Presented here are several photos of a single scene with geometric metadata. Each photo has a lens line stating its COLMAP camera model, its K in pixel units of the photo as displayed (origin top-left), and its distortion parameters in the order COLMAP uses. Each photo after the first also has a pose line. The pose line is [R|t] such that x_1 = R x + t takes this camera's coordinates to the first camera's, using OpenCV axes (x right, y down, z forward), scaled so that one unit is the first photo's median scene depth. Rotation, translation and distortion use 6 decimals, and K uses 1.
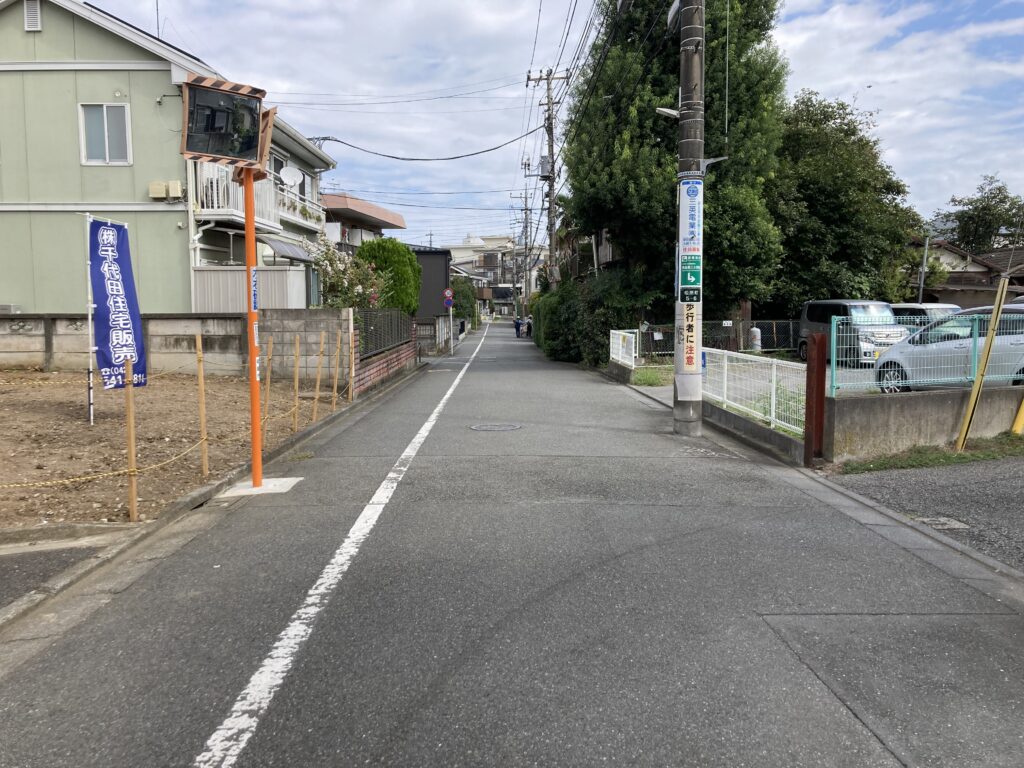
lens RADIAL K [[831.0, 0, 514.3], [0, 831.0, 375.7], [0, 0, 1]] dist [0.033299, -0.026744]
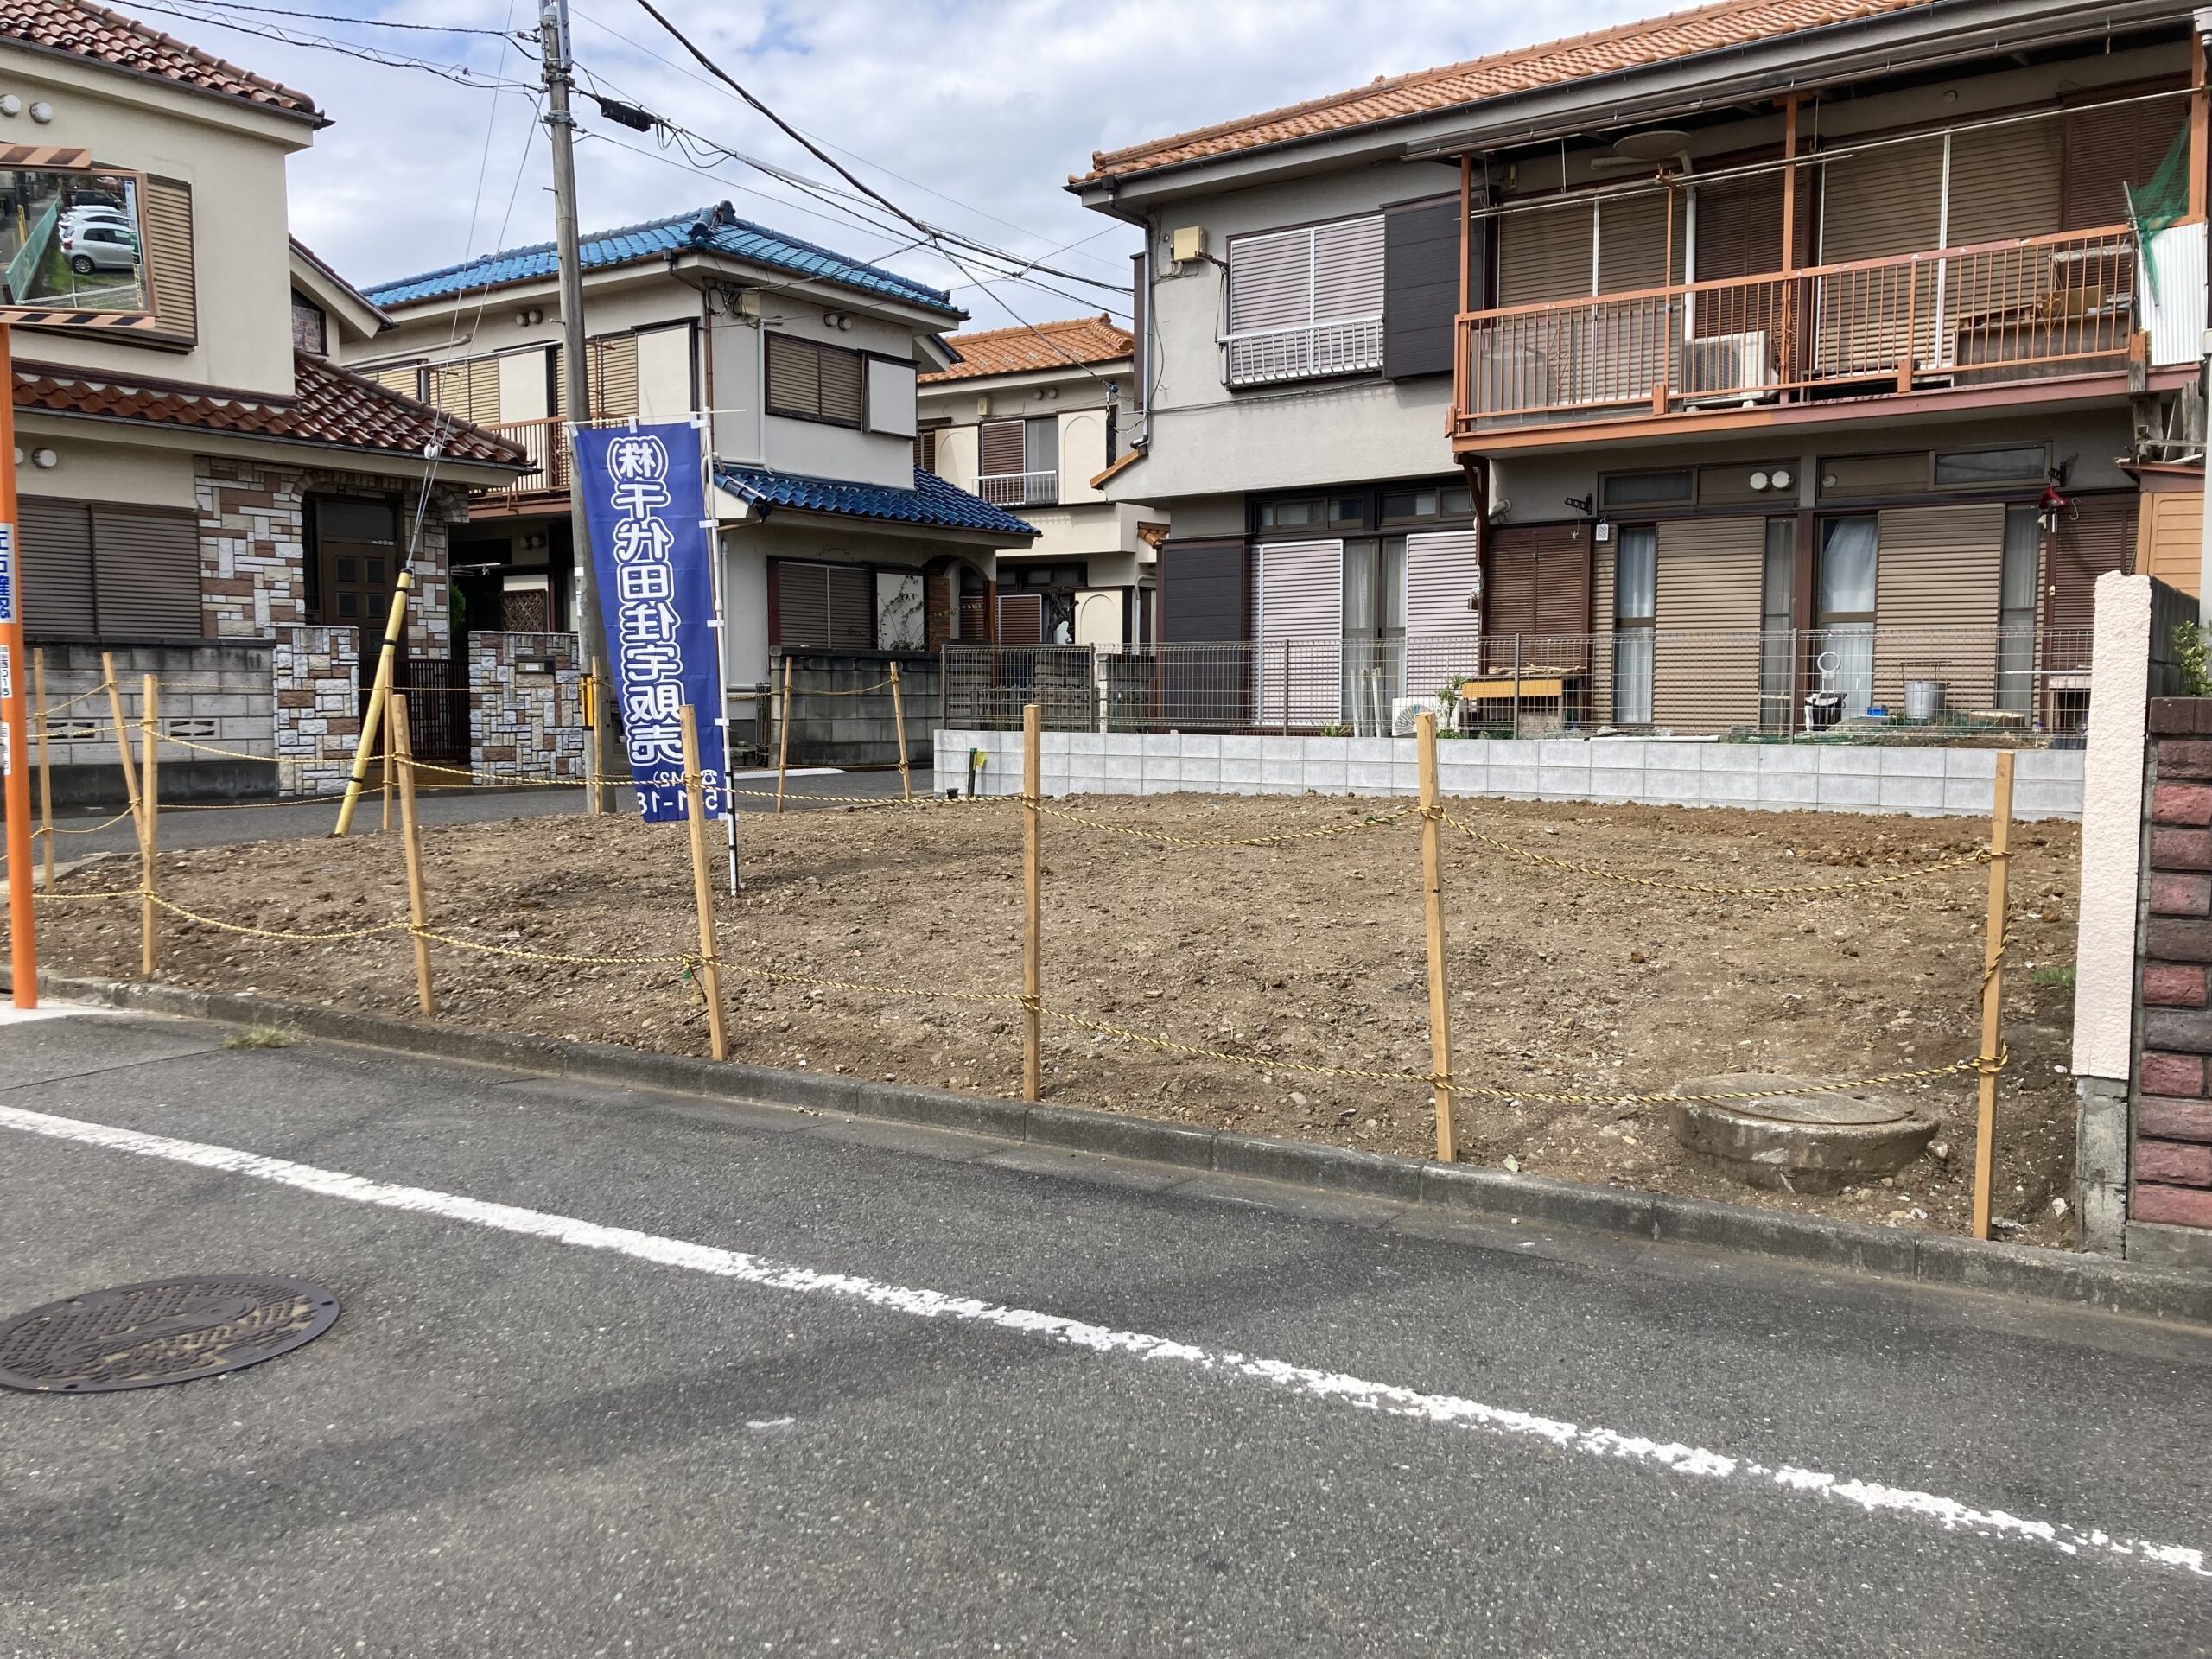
lens RADIAL K [[1795.0, 0, 1122.9], [0, 1795.0, 841.1], [0, 0, 1]] dist [0.033299, -0.026744]
pose [[-0.468762, 0.079230, -0.879764, 0.223718], [-0.070833, 0.989390, 0.126845, -0.106570], [0.880480, 0.121776, -0.458176, 1.621253]]
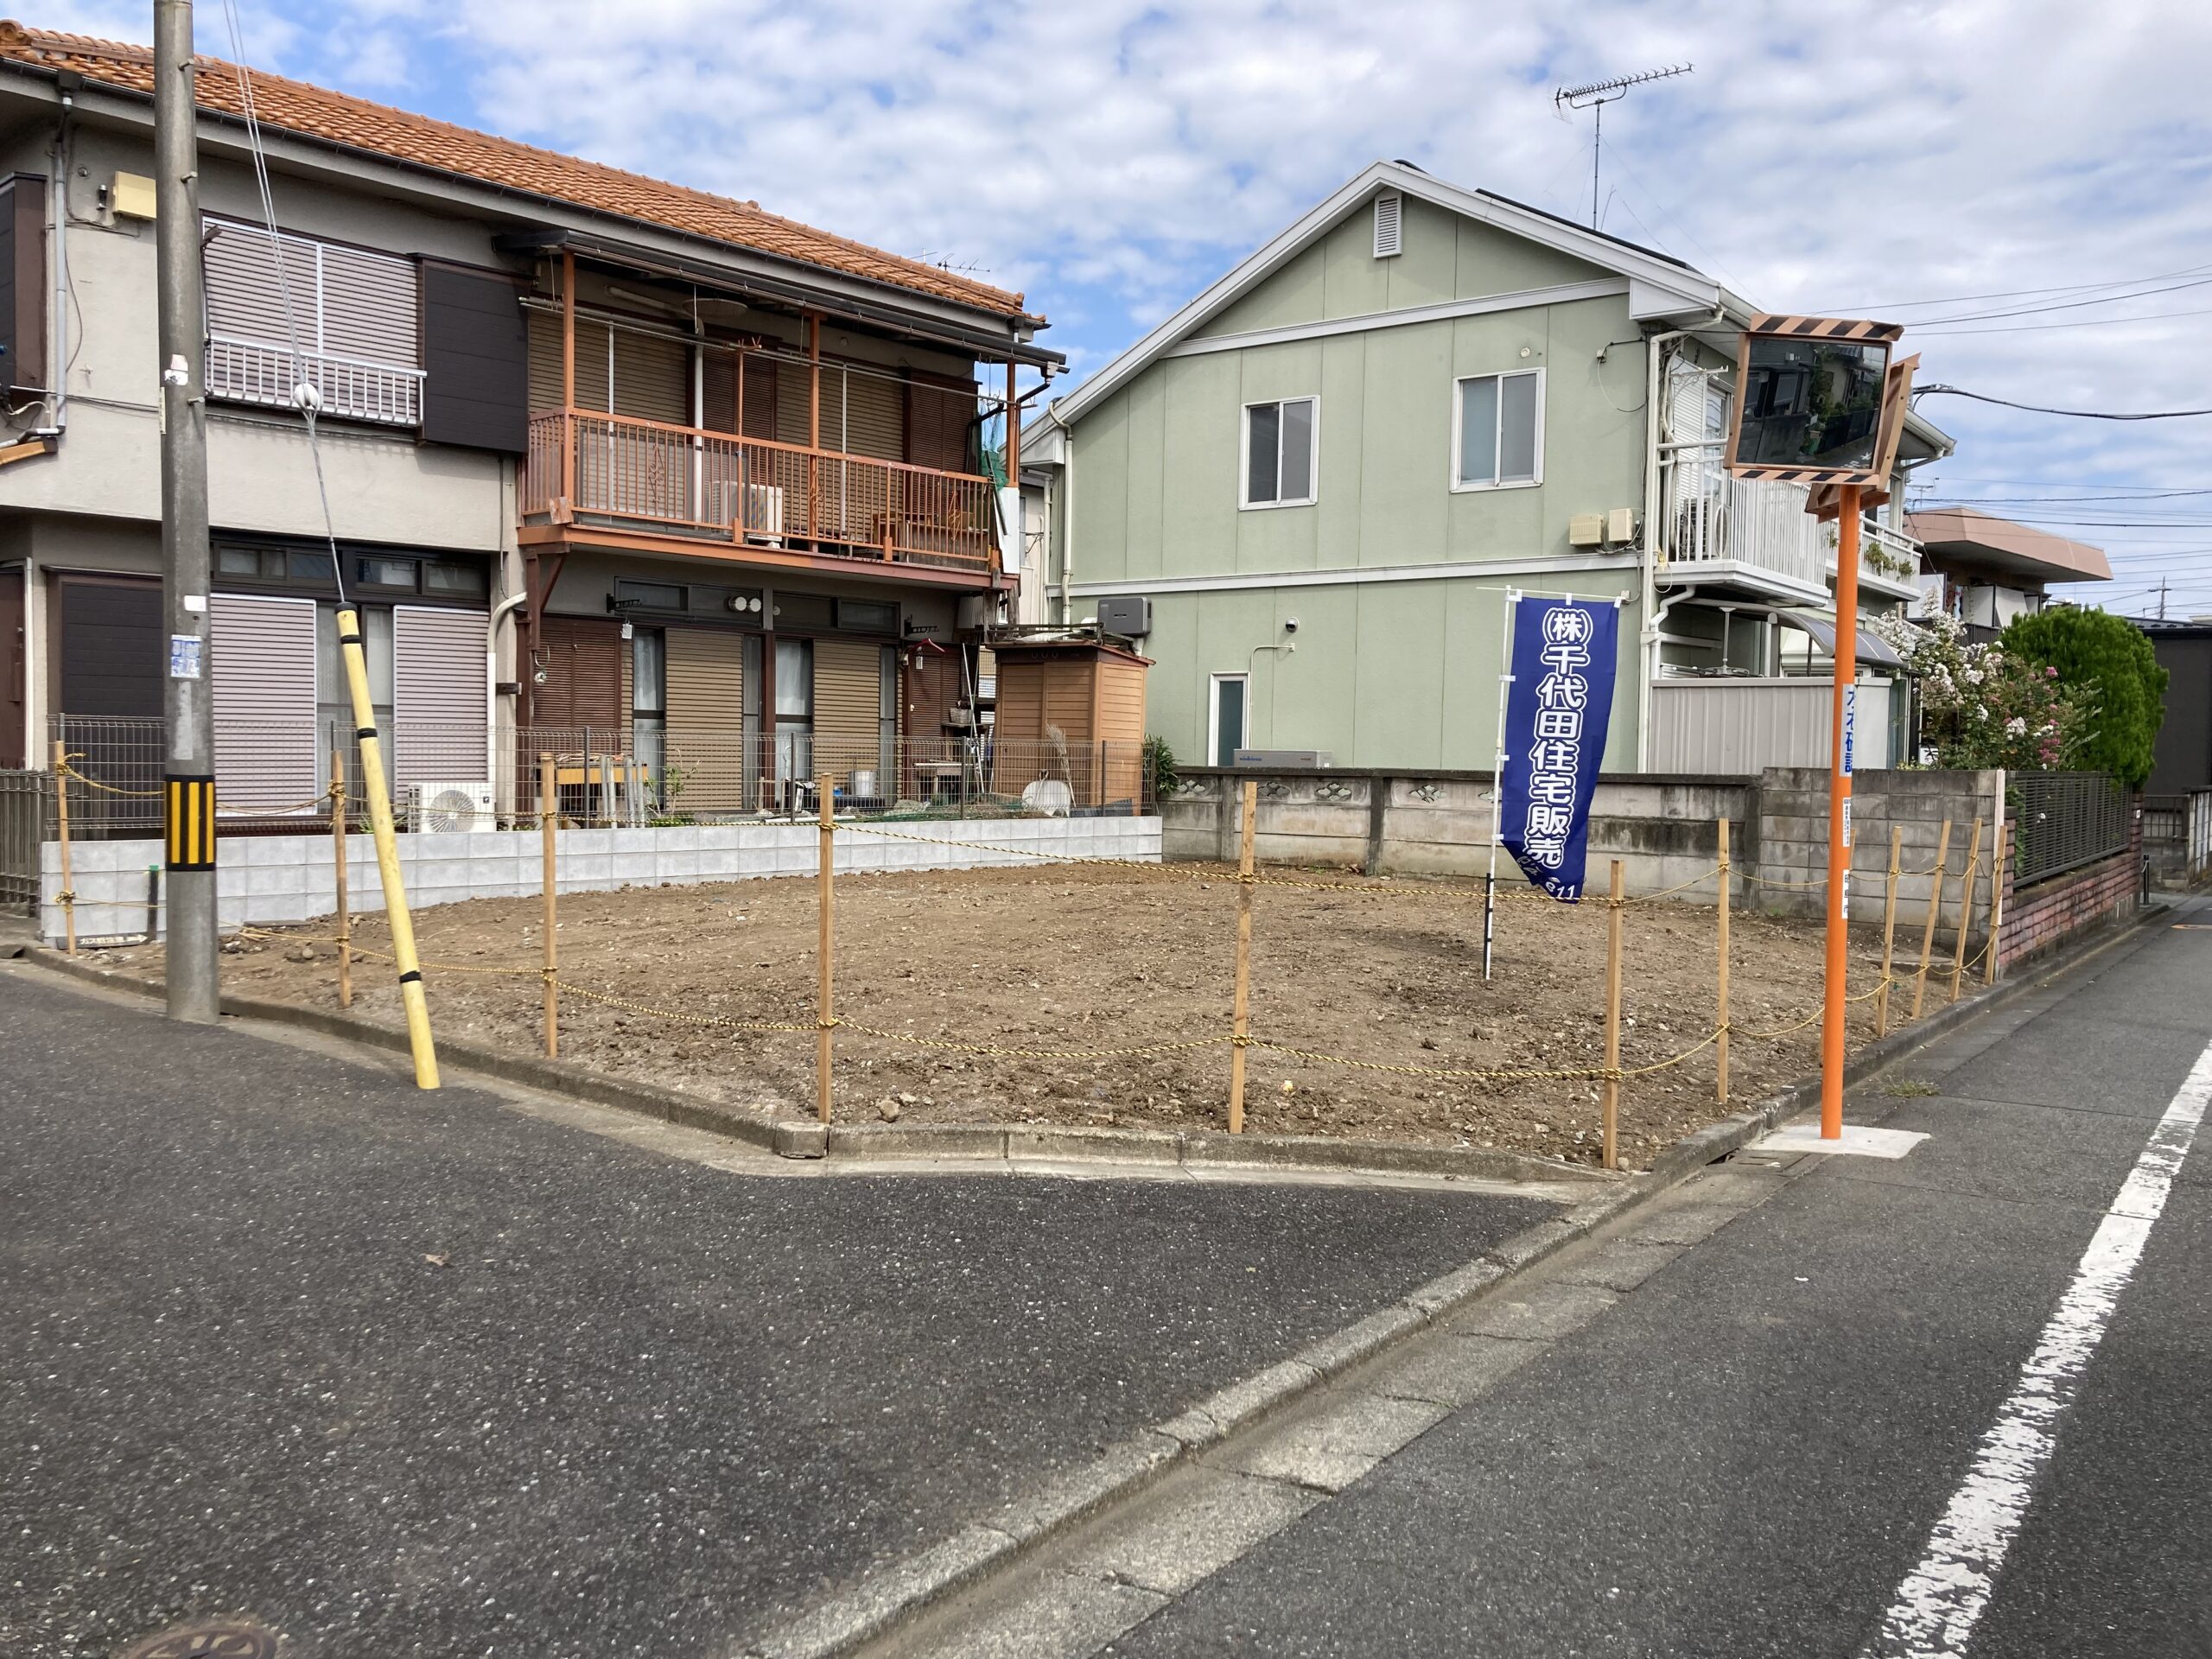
lens RADIAL K [[1795.0, 0, 1097.6], [0, 1795.0, 814.5], [0, 0, 1]] dist [0.033299, -0.026744]
pose [[0.810465, 0.036713, -0.584635, -0.040193], [-0.067015, 0.997293, -0.030275, 0.005170], [0.581941, 0.063716, 0.810731, -0.083059]]
